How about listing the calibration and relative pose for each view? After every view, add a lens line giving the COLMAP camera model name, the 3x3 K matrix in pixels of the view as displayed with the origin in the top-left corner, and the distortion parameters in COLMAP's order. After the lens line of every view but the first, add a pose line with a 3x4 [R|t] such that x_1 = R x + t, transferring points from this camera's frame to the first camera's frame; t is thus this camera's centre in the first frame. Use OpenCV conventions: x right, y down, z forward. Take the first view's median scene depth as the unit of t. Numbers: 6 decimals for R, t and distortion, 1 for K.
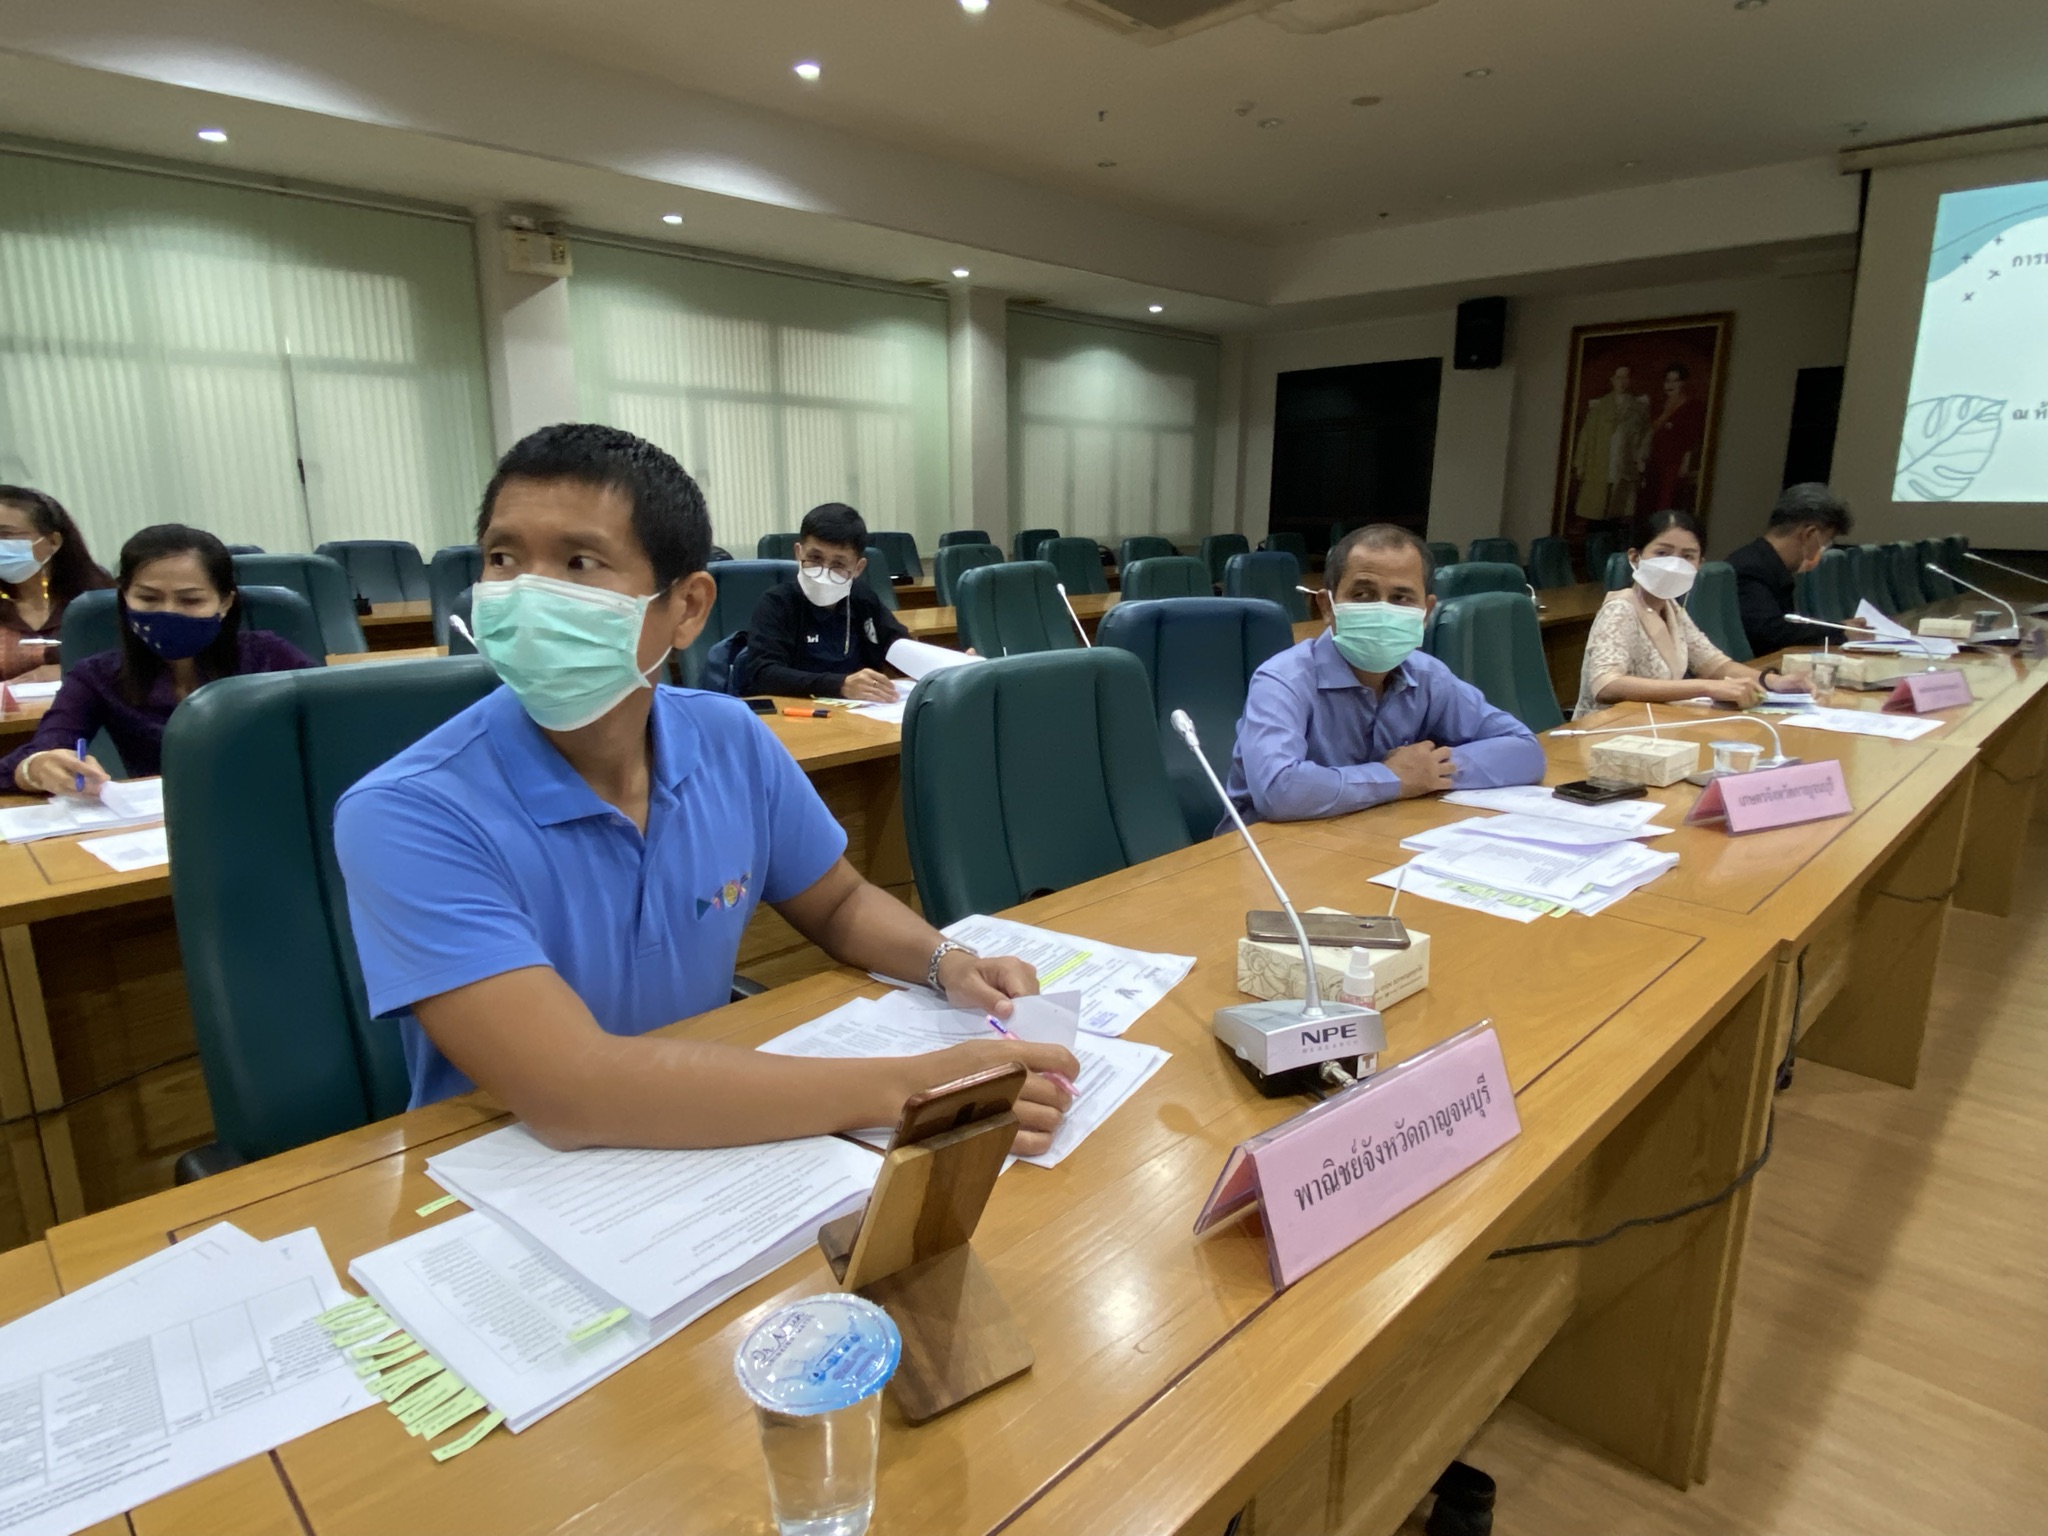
lens RADIAL K [[1153.3, 0, 1024.0], [0, 1153.3, 768.0], [0, 0, 1]] dist [0.033105, -0.036907]
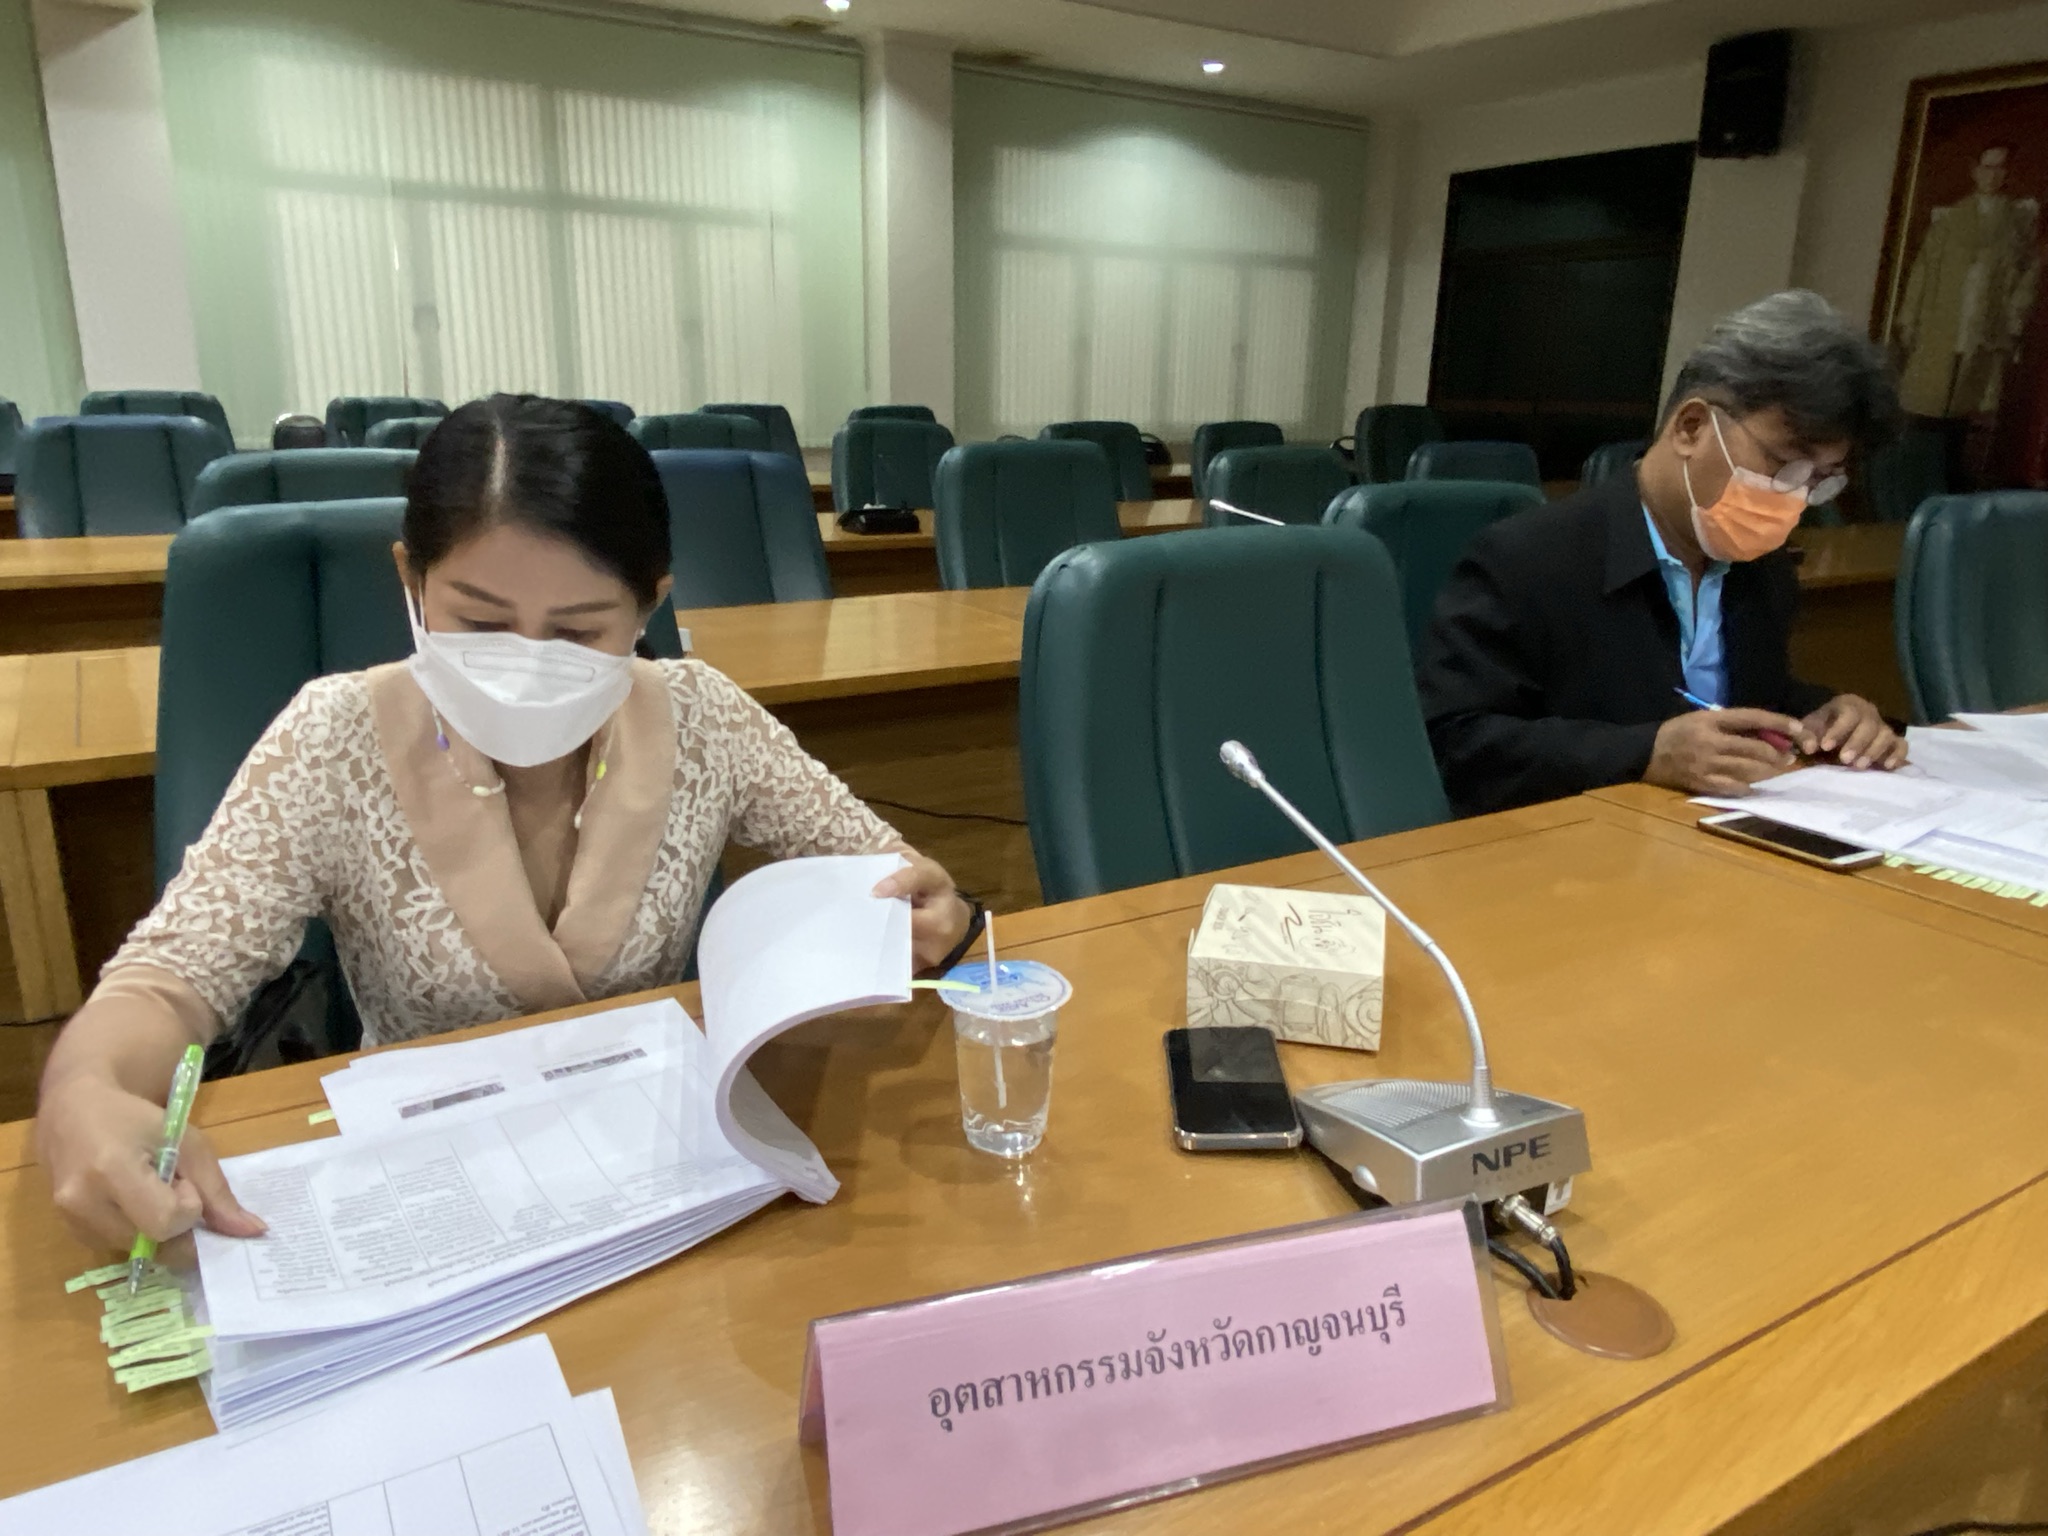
lens RADIAL K [[1358.9, 0, 1024.0], [0, 1358.9, 768.0], [0, 0, 1]] dist [0.055492, -0.055652]
pose [[0.969945, 0.089701, -0.226189, 0.239235], [-0.076980, 0.994946, 0.064468, -0.051446], [0.230828, -0.045118, 0.971948, 0.227361]]
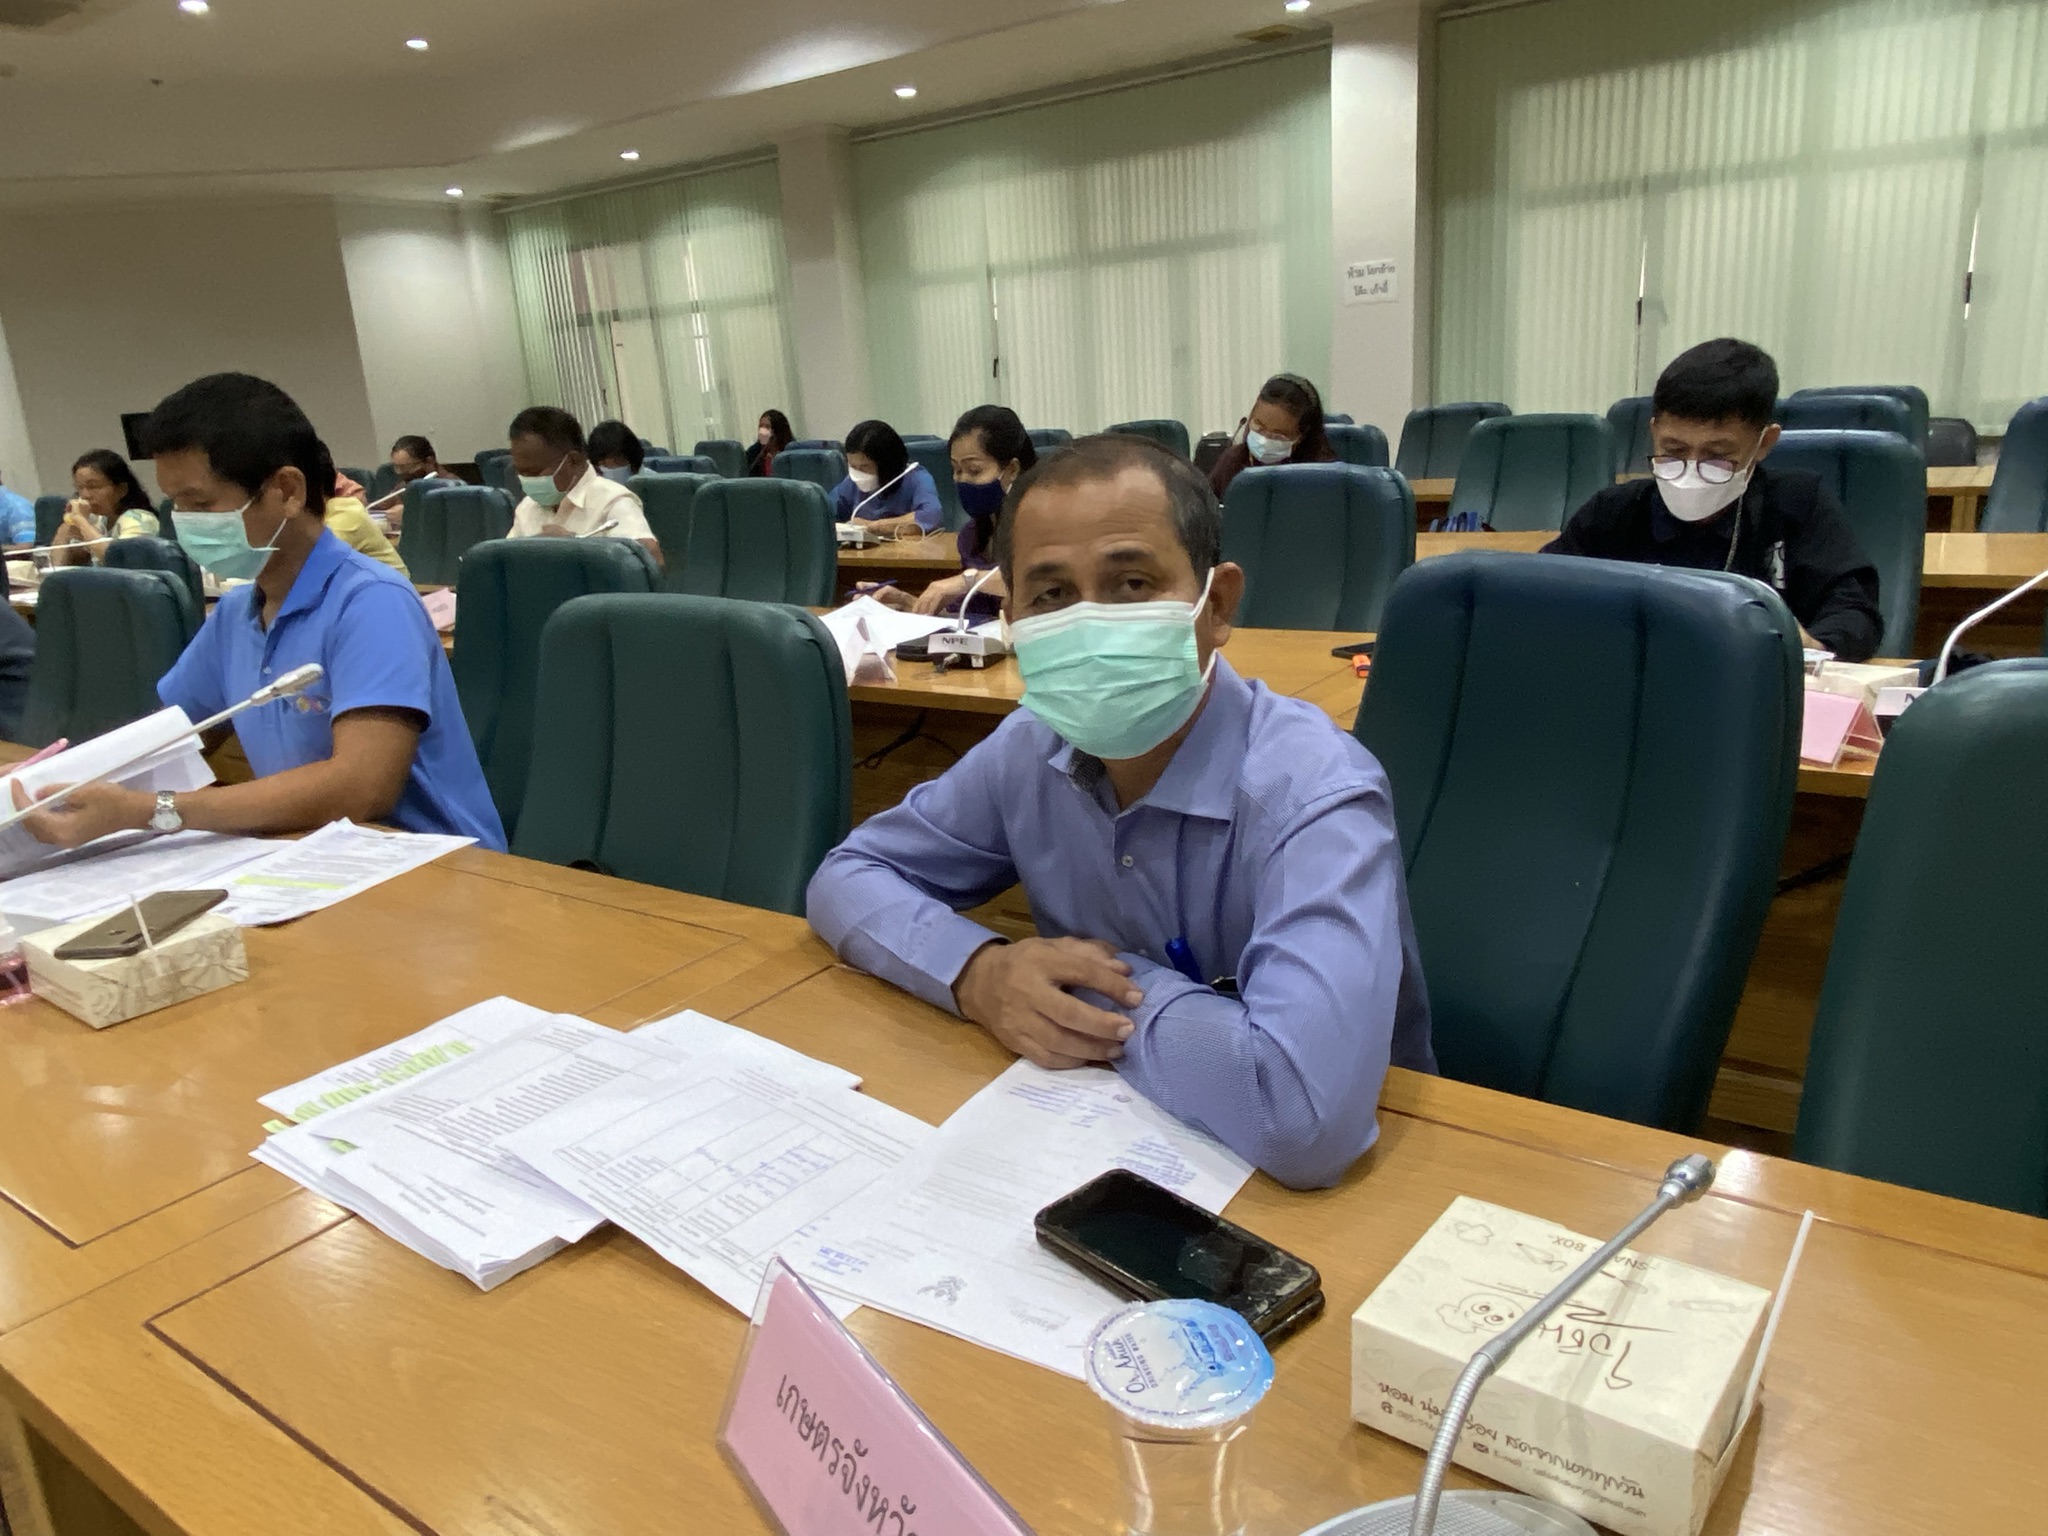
lens RADIAL K [[1358.9, 0, 1024.0], [0, 1358.9, 768.0], [0, 0, 1]] dist [0.055492, -0.055652]
pose [[0.176747, 0.250211, -0.951922, 0.685805], [-0.155943, 0.962051, 0.223919, -0.163770], [0.971824, 0.108868, 0.209058, 0.708265]]
